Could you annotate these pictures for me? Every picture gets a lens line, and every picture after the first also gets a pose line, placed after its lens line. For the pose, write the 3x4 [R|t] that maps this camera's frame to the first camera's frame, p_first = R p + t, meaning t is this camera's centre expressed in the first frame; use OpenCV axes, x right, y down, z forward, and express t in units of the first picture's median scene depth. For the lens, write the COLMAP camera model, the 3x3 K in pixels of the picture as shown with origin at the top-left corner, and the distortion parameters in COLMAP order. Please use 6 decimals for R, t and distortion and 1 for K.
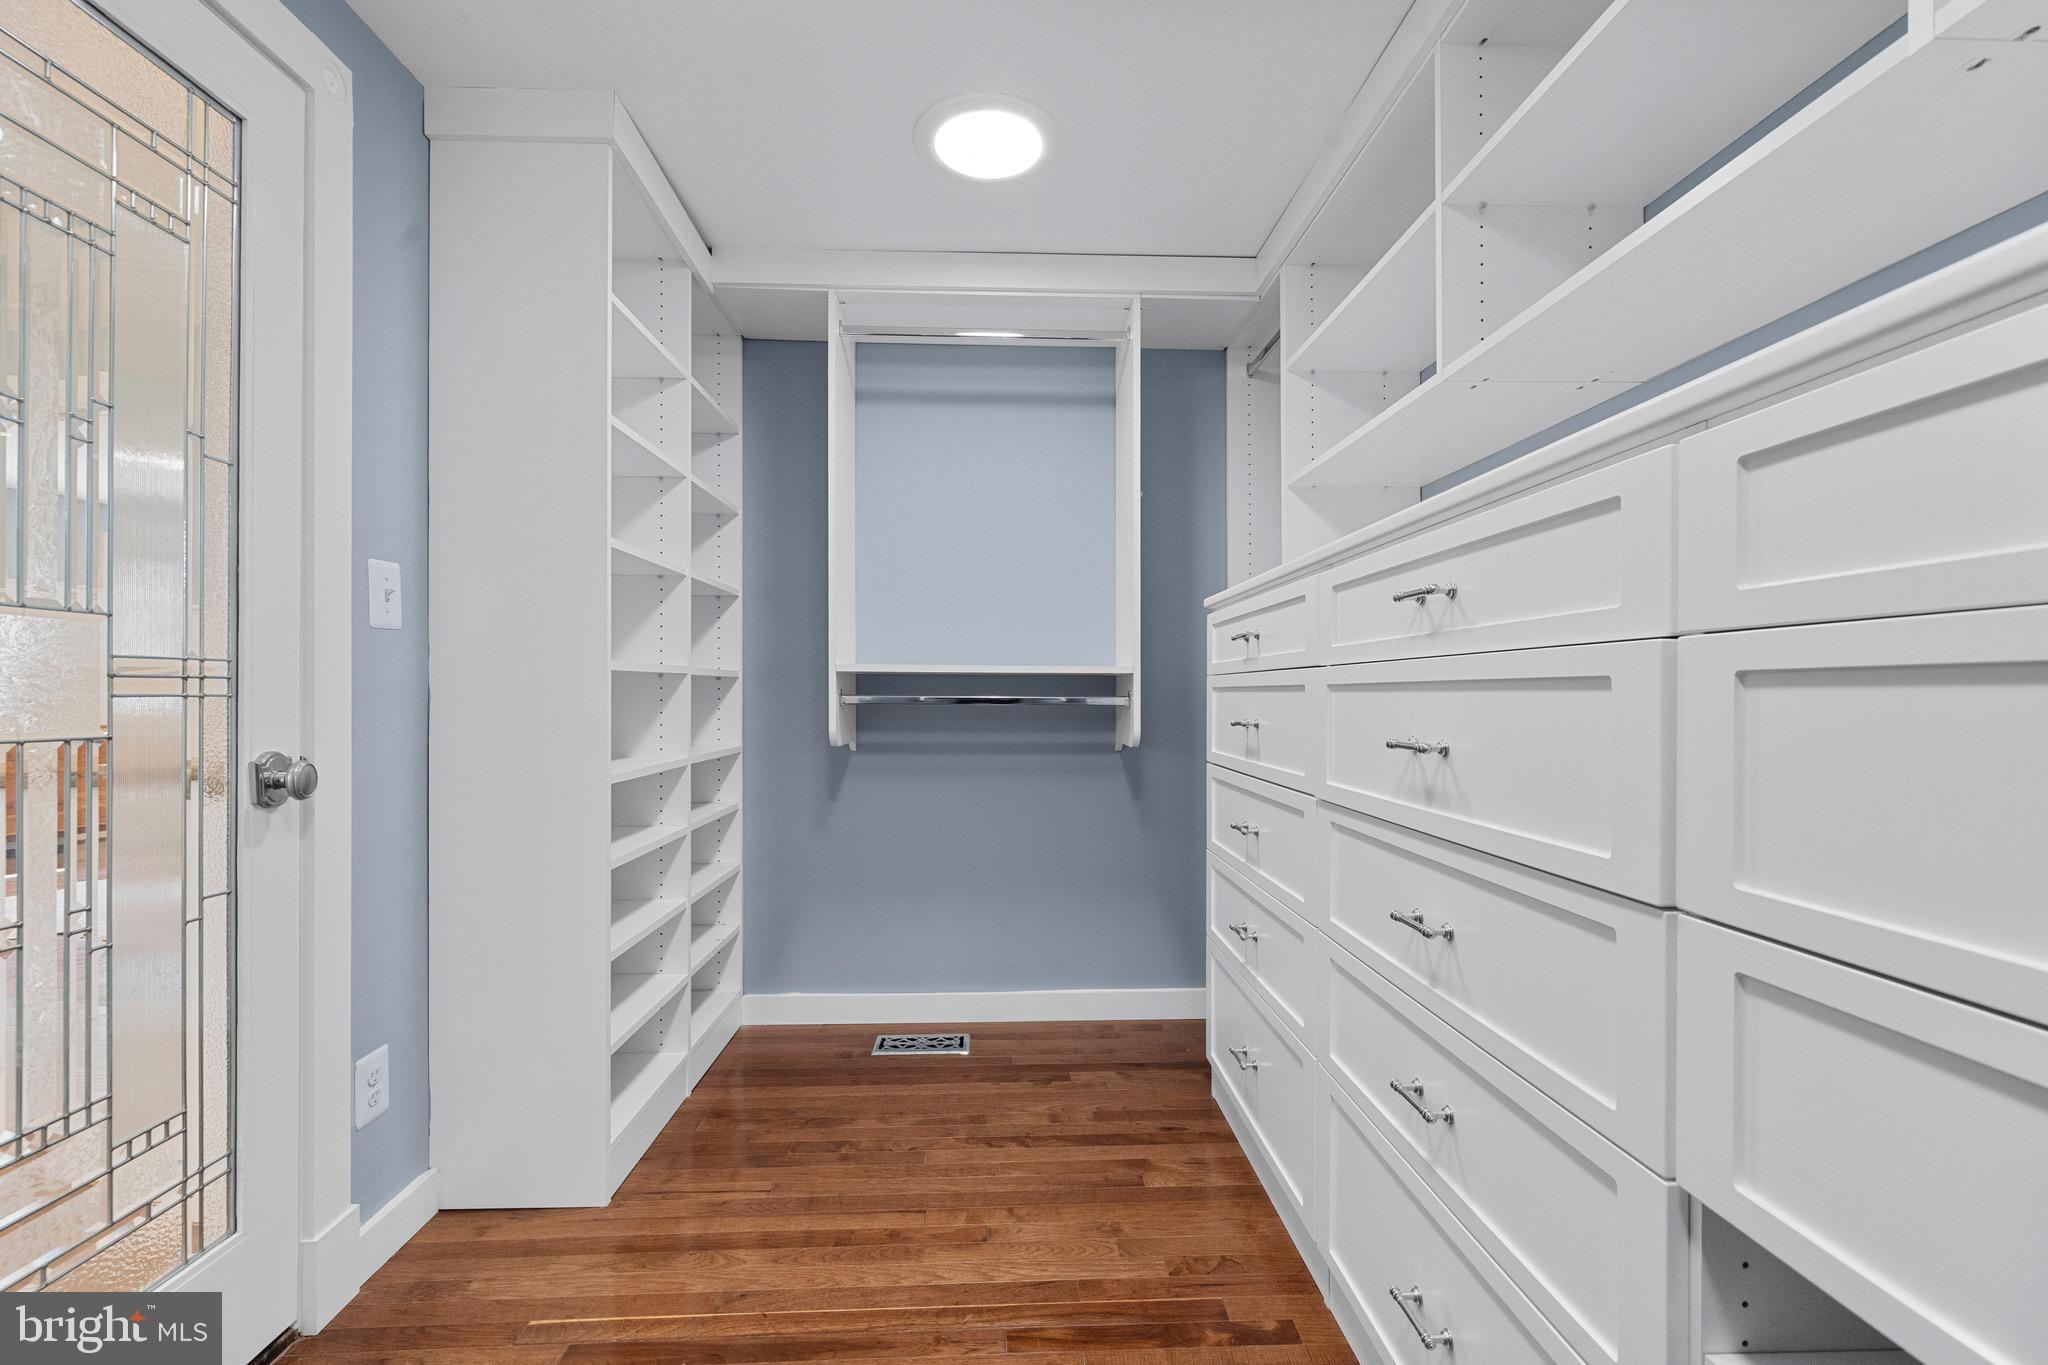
lens RADIAL K [[880.2, 0, 1027.3], [0, 880.2, 691.8], [0, 0, 1]] dist [-0.008615, -0.000494]
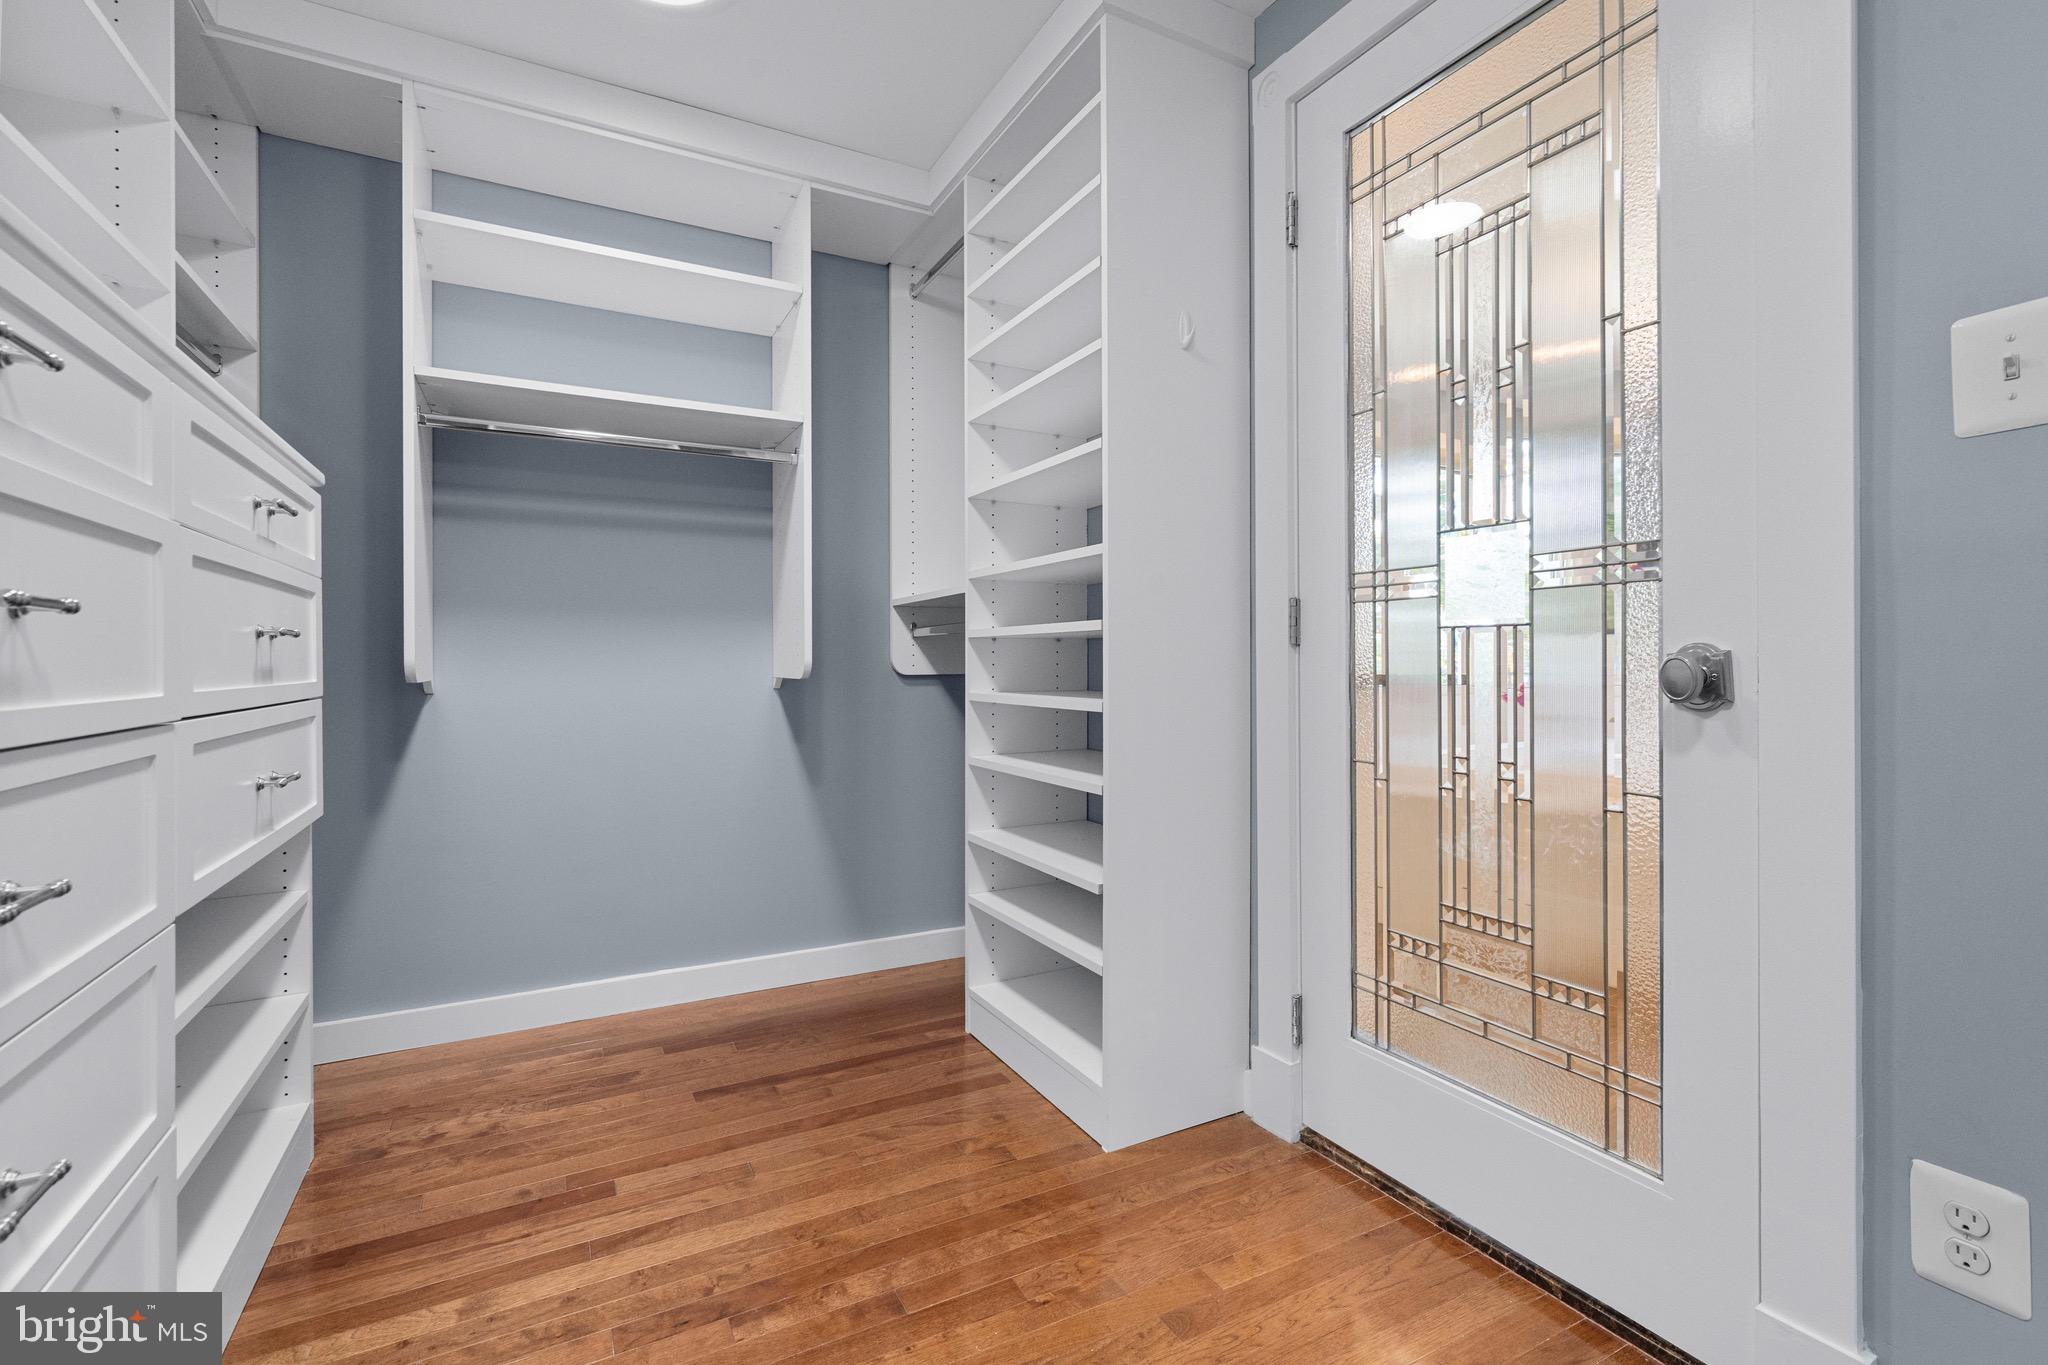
lens RADIAL K [[880.2, 0, 1006.5], [0, 880.2, 664.1], [0, 0, 1]] dist [-0.008615, -0.000494]
pose [[-0.903010, 0.002250, -0.429614, 0.092152], [0.003622, 0.999991, -0.002376, 0.109278], [0.429604, -0.003701, -0.903010, 1.823582]]
